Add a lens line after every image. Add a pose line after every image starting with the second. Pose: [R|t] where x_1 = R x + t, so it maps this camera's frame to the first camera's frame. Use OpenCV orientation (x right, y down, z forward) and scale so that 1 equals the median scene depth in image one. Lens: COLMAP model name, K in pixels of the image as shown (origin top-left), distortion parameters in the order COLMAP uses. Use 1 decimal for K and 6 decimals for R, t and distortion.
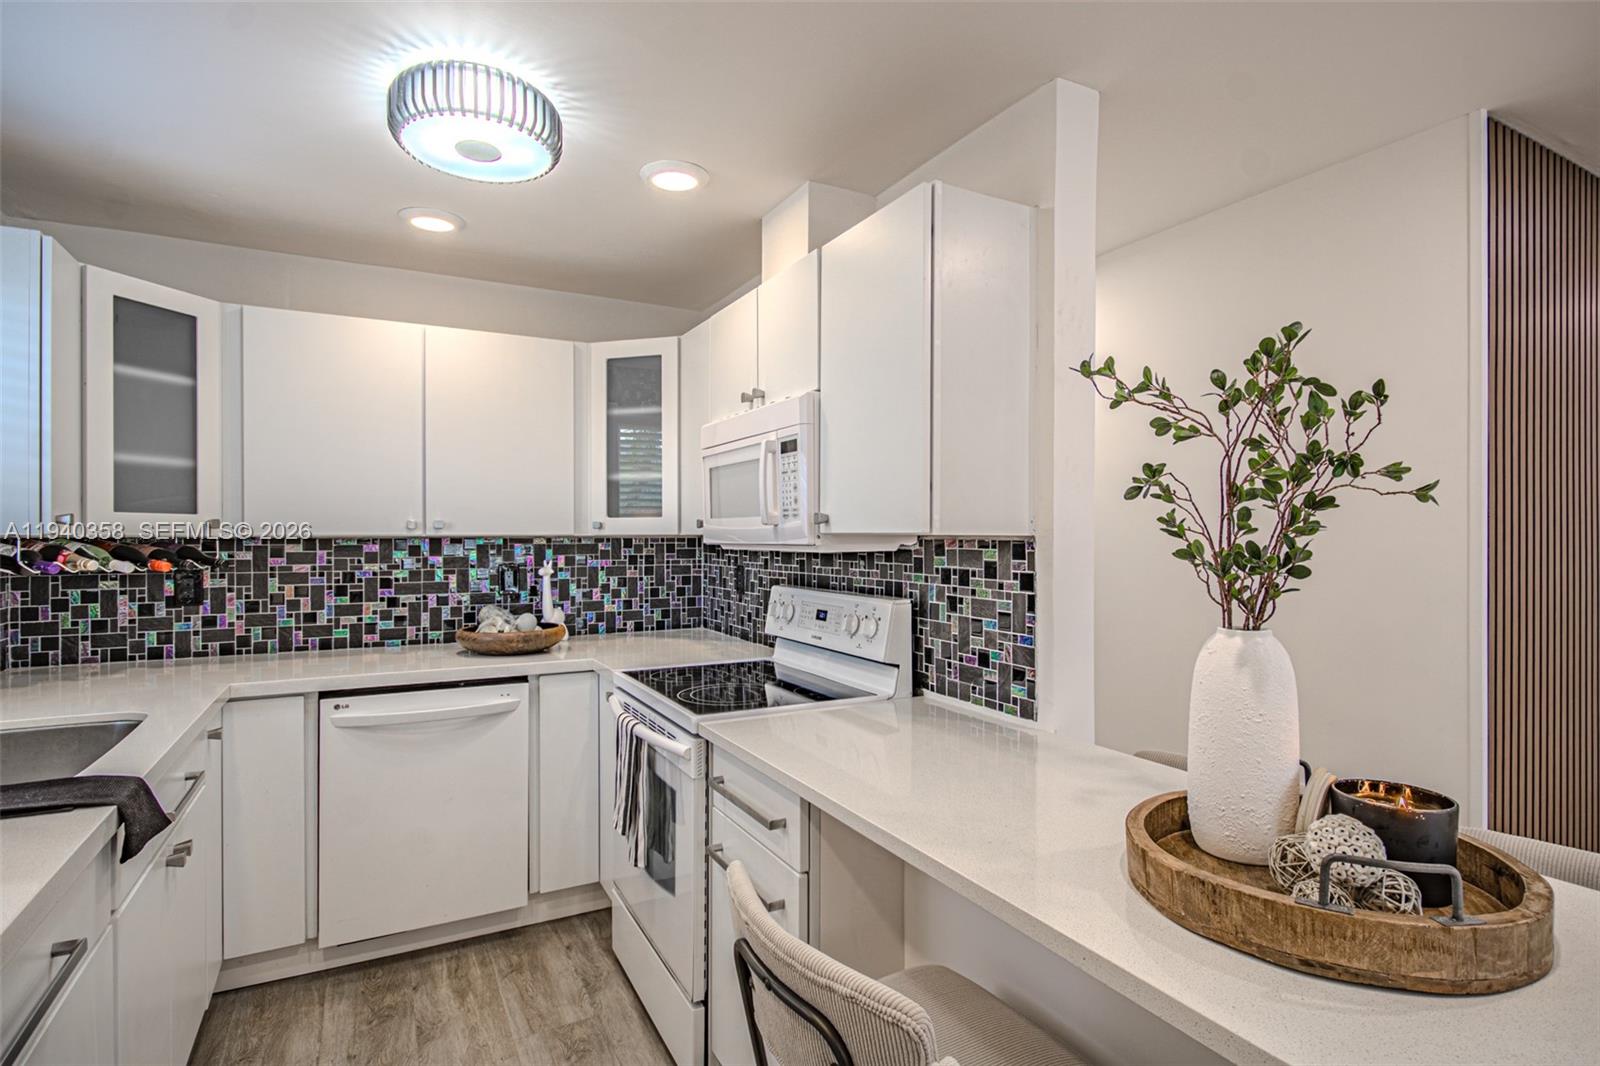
lens RADIAL K [[785.6, 0, 800.0], [0, 785.6, 533.0], [0, 0, 1]] dist [-0.002403, -0.000890]
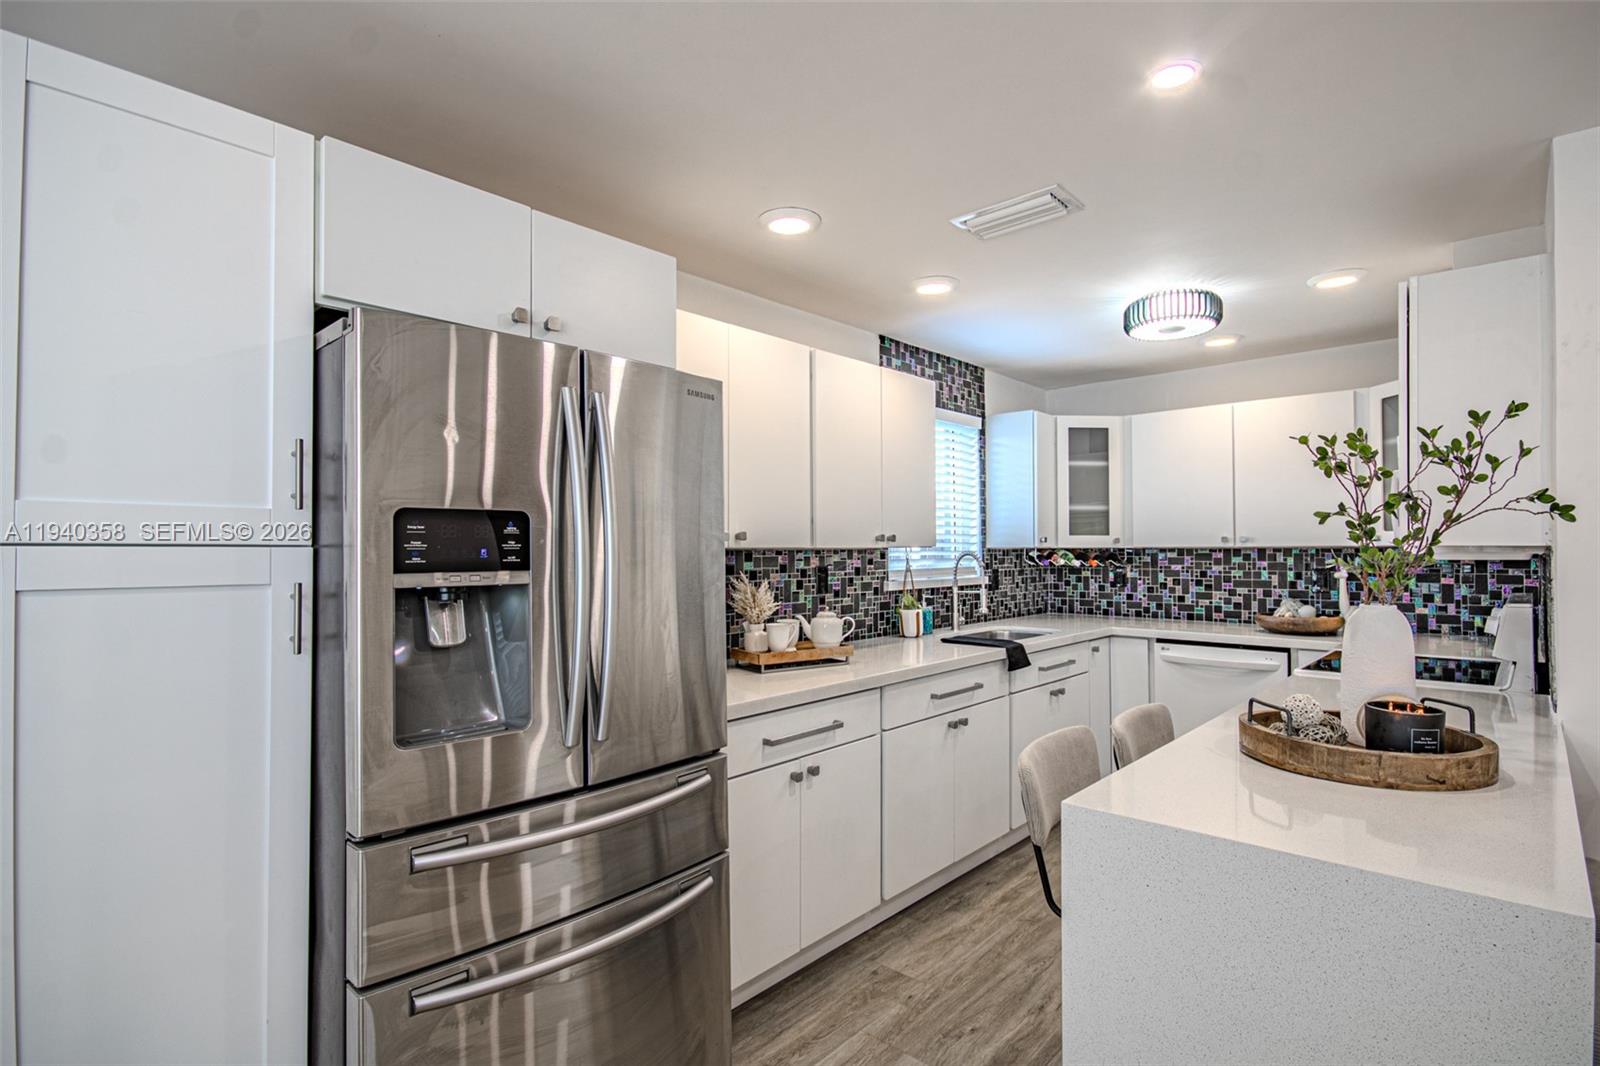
lens RADIAL K [[785.6, 0, 800.0], [0, 785.6, 533.0], [0, 0, 1]] dist [-0.002403, -0.000890]
pose [[0.323323, -0.018750, -0.946103, 0.630290], [0.005269, 0.999824, -0.018015, -0.000022], [0.946274, 0.000840, 0.323364, -0.238434]]
